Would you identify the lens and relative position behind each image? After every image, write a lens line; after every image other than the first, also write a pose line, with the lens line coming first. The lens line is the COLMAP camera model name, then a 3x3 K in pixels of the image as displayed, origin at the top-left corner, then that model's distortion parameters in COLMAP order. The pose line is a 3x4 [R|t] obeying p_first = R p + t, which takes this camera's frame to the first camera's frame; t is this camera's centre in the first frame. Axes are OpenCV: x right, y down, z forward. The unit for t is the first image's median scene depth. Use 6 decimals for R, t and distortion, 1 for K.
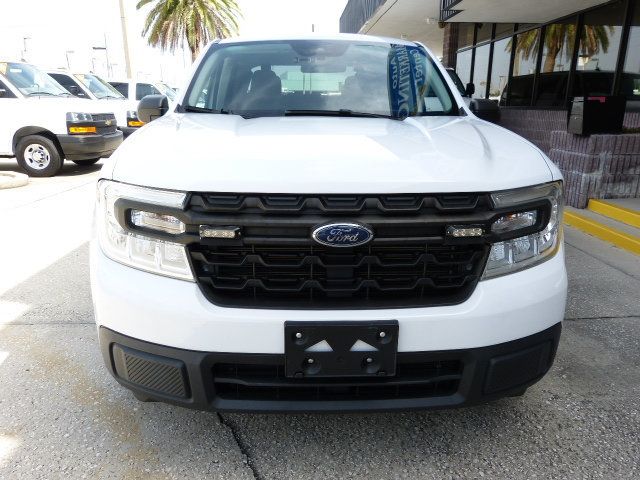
lens RADIAL K [[481.4, 0, 322.0], [0, 481.4, 243.1], [0, 0, 1]] dist [-0.044471, 0.038683]
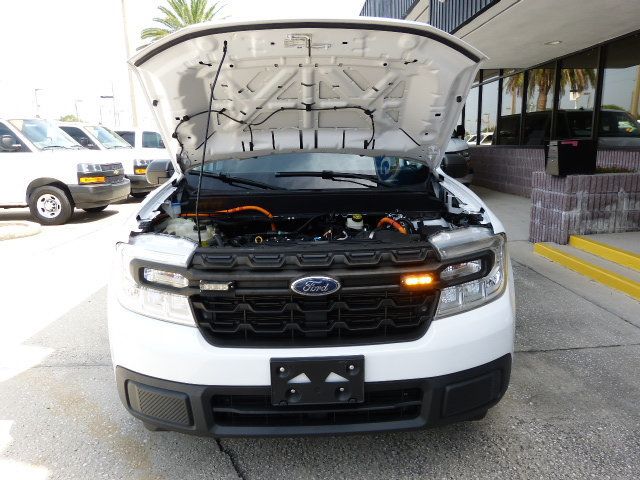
lens RADIAL K [[481.4, 0, 322.0], [0, 481.4, 239.7], [0, 0, 1]] dist [-0.044471, 0.038683]
pose [[0.999647, -0.025335, -0.007955, 0.056033], [0.024586, 0.996226, -0.083242, -0.024992], [0.010034, 0.083017, 0.996498, -0.184447]]
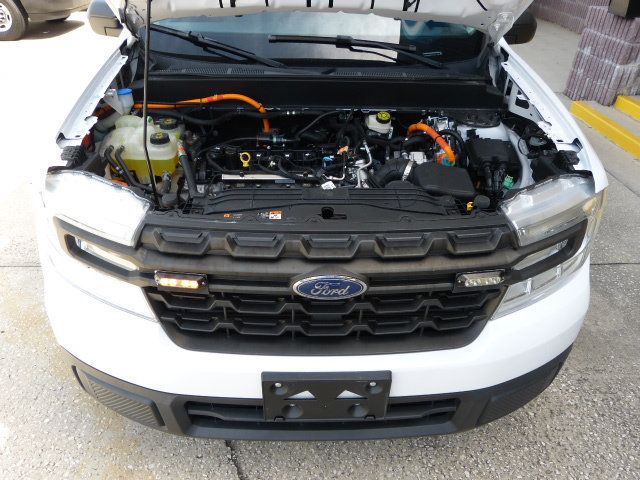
lens RADIAL K [[481.4, 0, 320.5], [0, 481.4, 245.8], [0, 0, 1]] dist [-0.044471, 0.038683]
pose [[0.999862, 0.016516, 0.001703, 0.019228], [-0.016254, 0.952665, 0.303589, -0.259733], [0.003392, -0.303574, 0.952802, 0.191013]]
